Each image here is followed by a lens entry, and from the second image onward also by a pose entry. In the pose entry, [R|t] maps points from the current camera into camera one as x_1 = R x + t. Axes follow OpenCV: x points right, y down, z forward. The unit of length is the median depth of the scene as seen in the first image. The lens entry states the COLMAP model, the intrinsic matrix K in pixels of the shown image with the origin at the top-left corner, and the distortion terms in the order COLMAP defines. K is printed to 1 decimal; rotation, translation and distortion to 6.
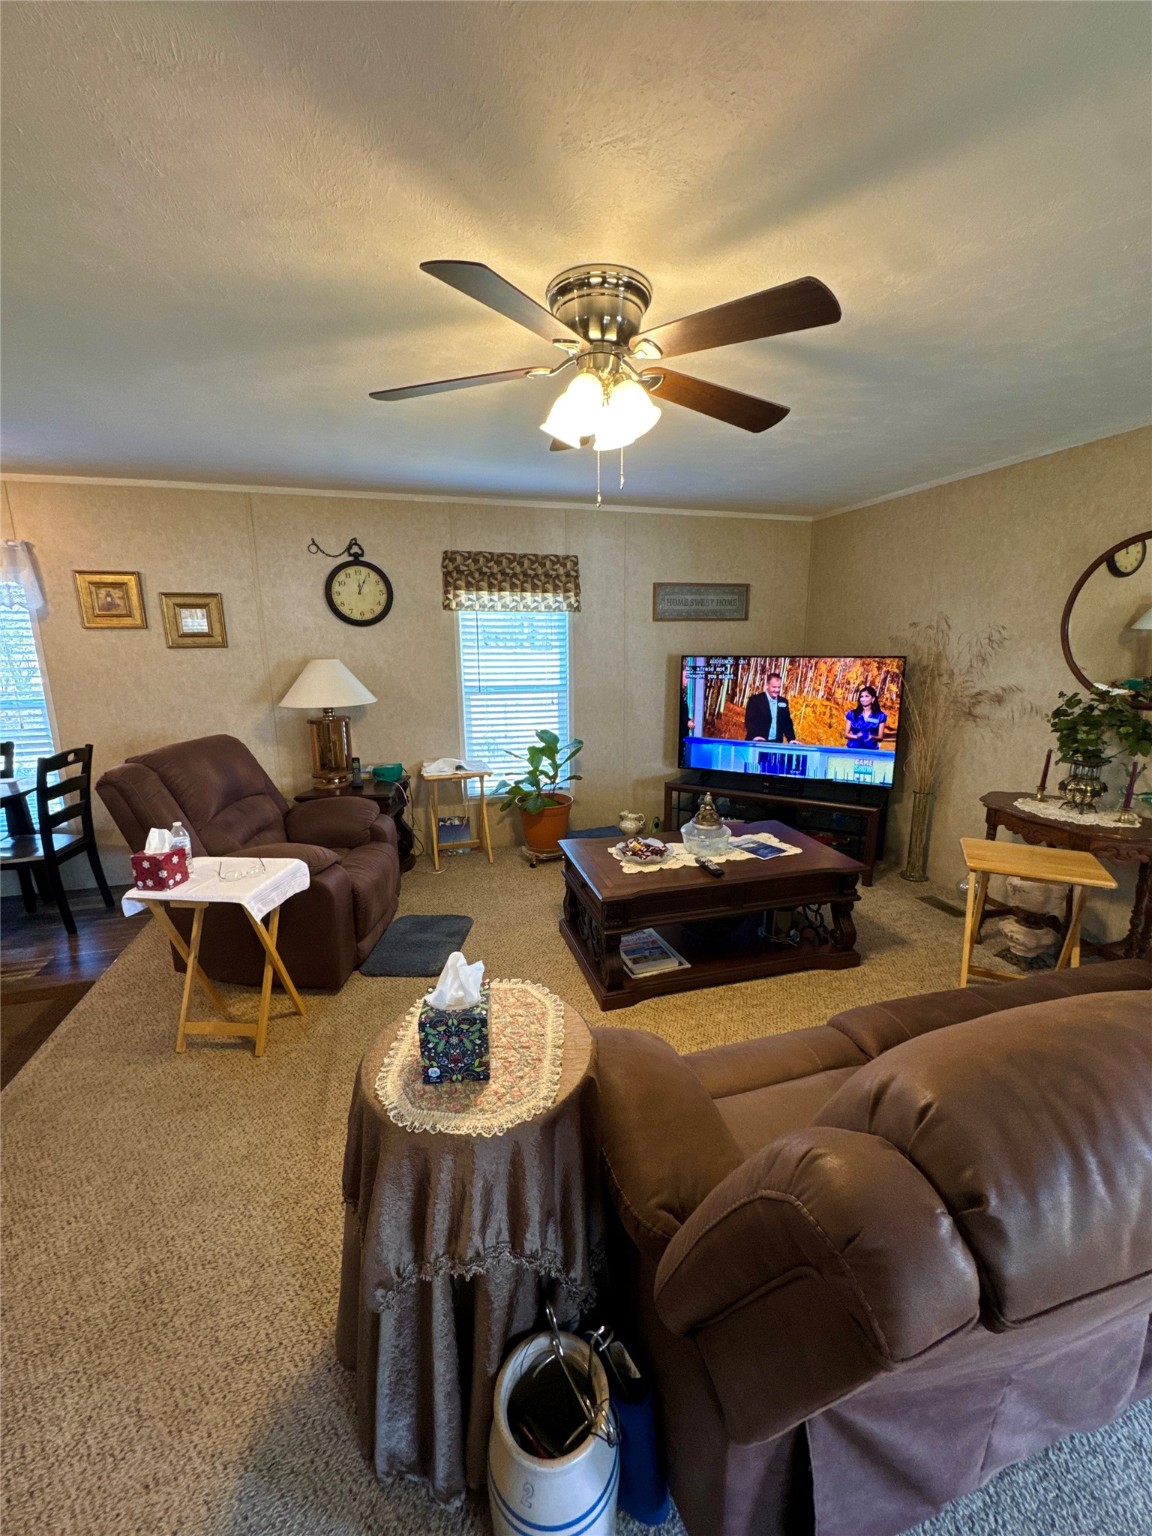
lens RADIAL K [[615.7, 0, 579.6], [0, 615.7, 764.0], [0, 0, 1]] dist [0.001671, 0.000030]
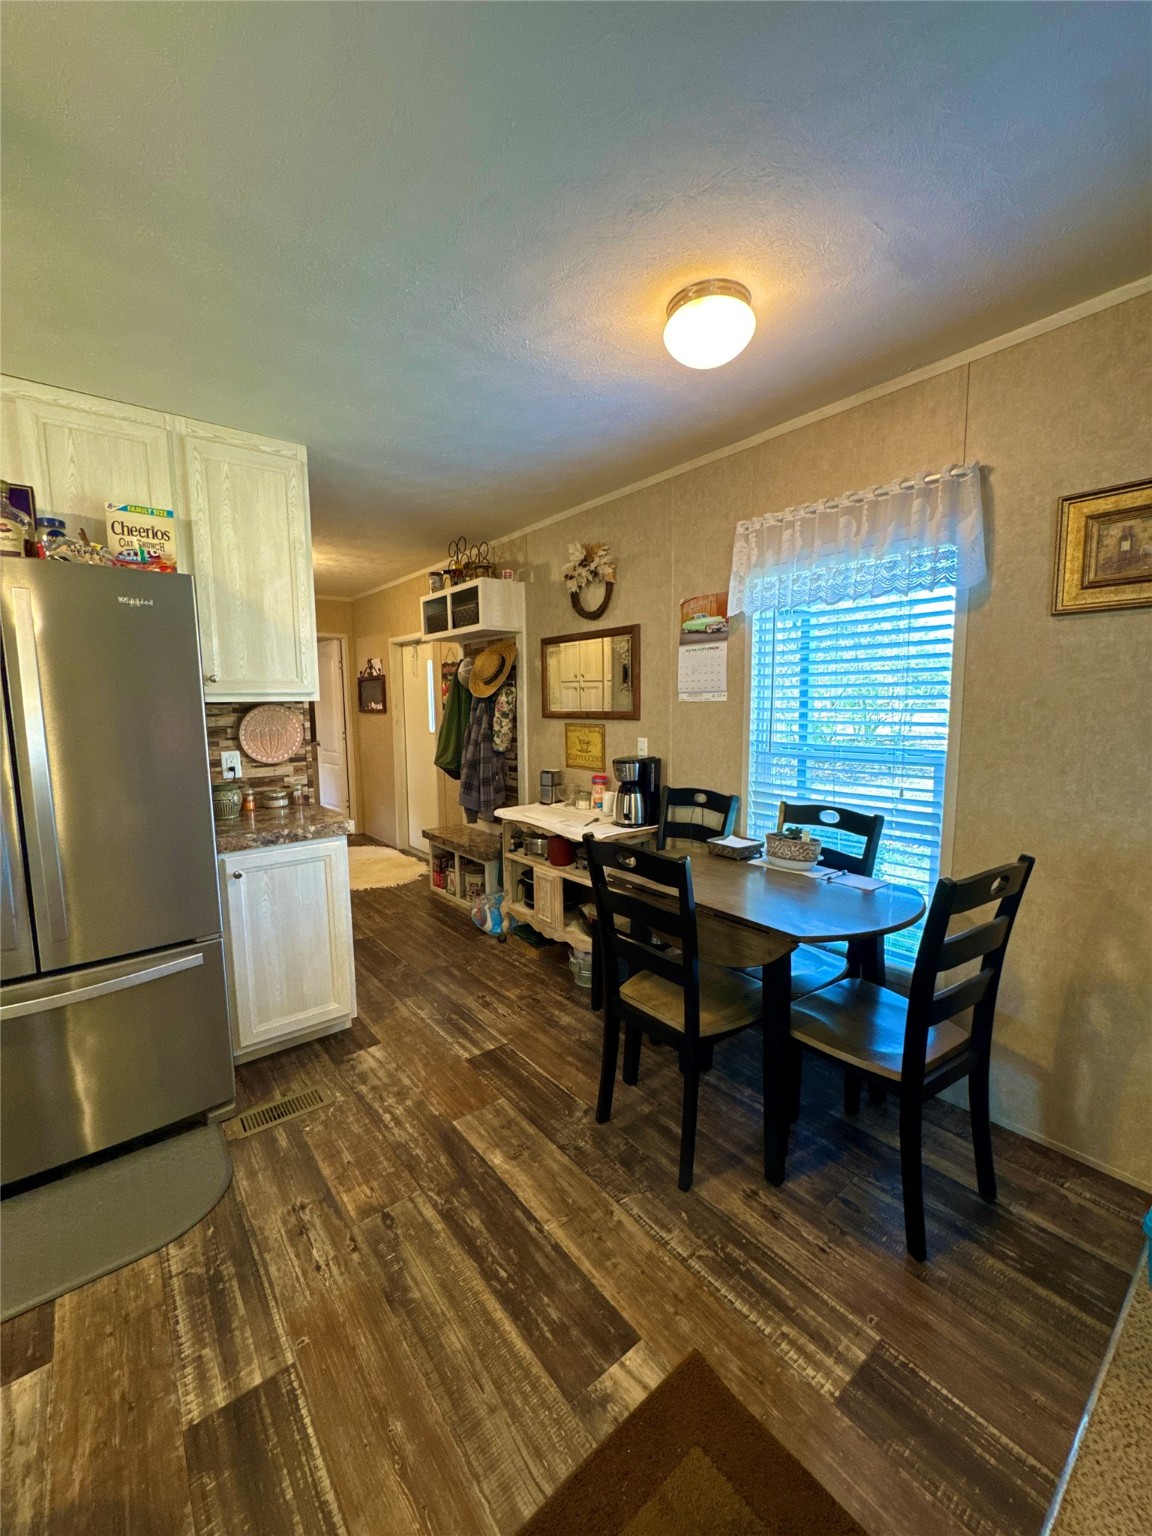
lens RADIAL K [[615.7, 0, 578.2], [0, 615.7, 769.1], [0, 0, 1]] dist [0.001671, 0.000030]
pose [[0.389697, 0.104717, -0.914970, -0.503418], [-0.181923, 0.982690, 0.034984, -0.049462], [0.902796, 0.152821, 0.402002, 0.494015]]
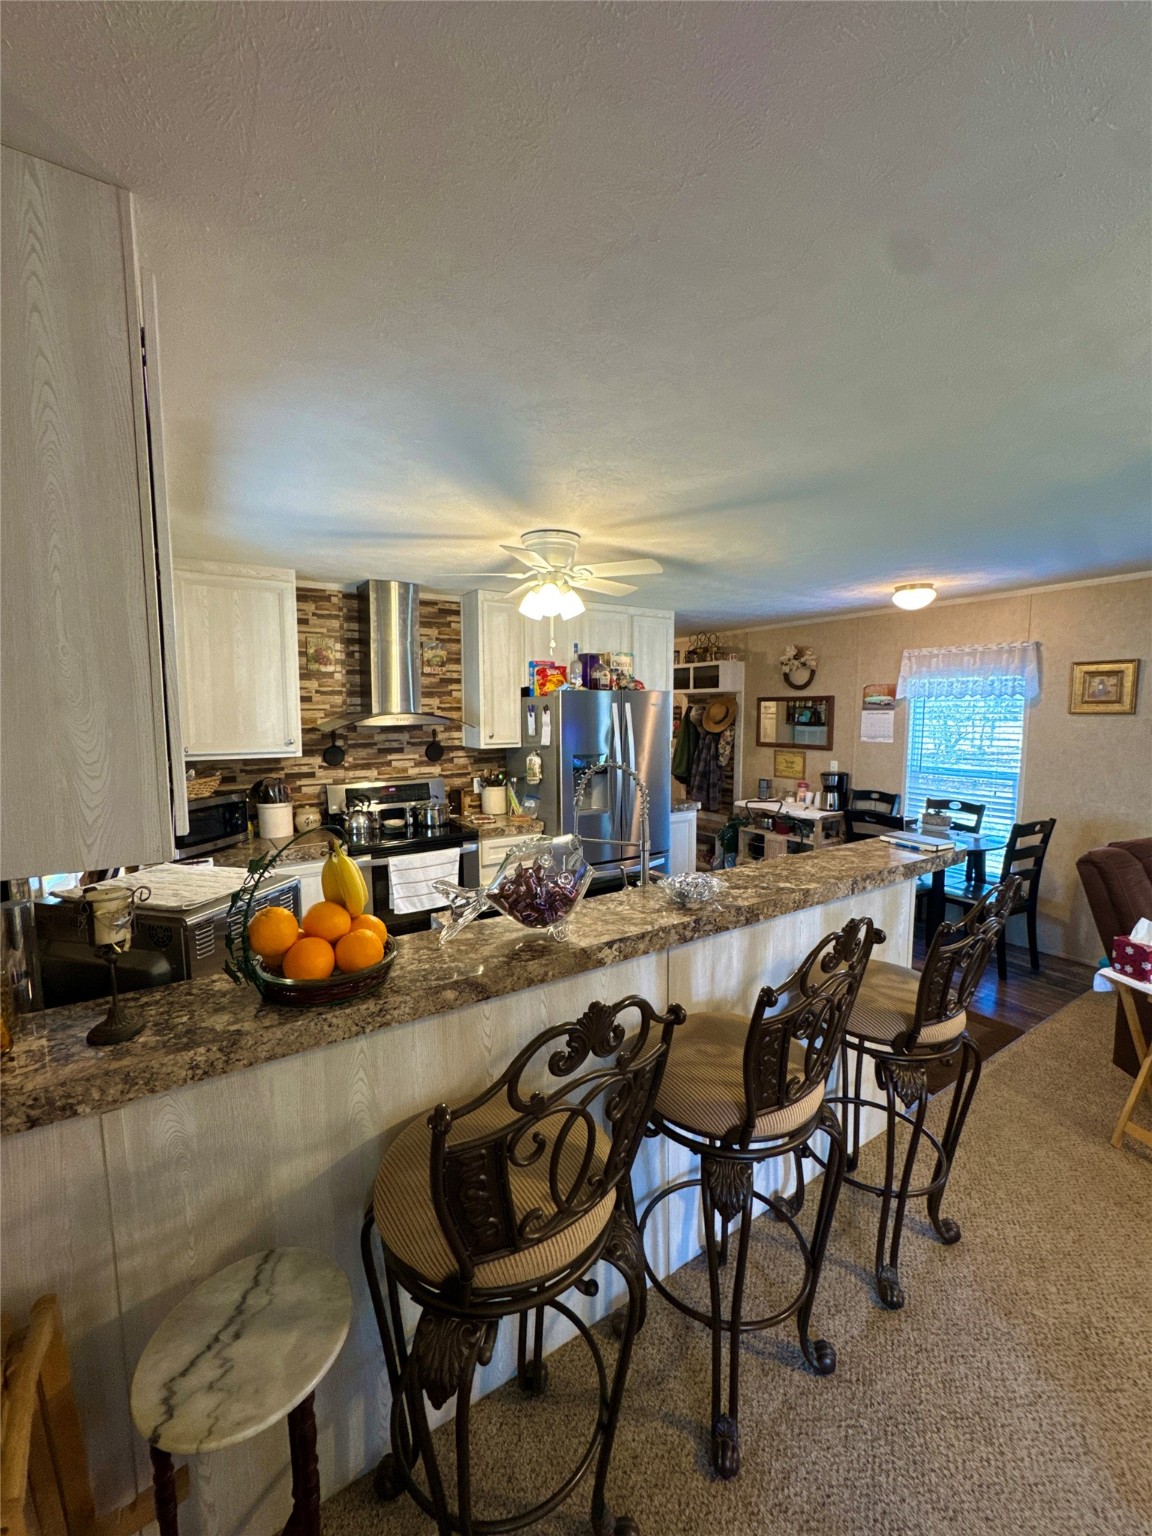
lens RADIAL K [[615.7, 0, 580.1], [0, 615.7, 768.8], [0, 0, 1]] dist [0.001671, 0.000030]
pose [[0.302579, 0.098749, -0.947995, -0.020674], [-0.195770, 0.979851, 0.039582, 0.002732], [0.932802, 0.173612, 0.315814, -0.143049]]
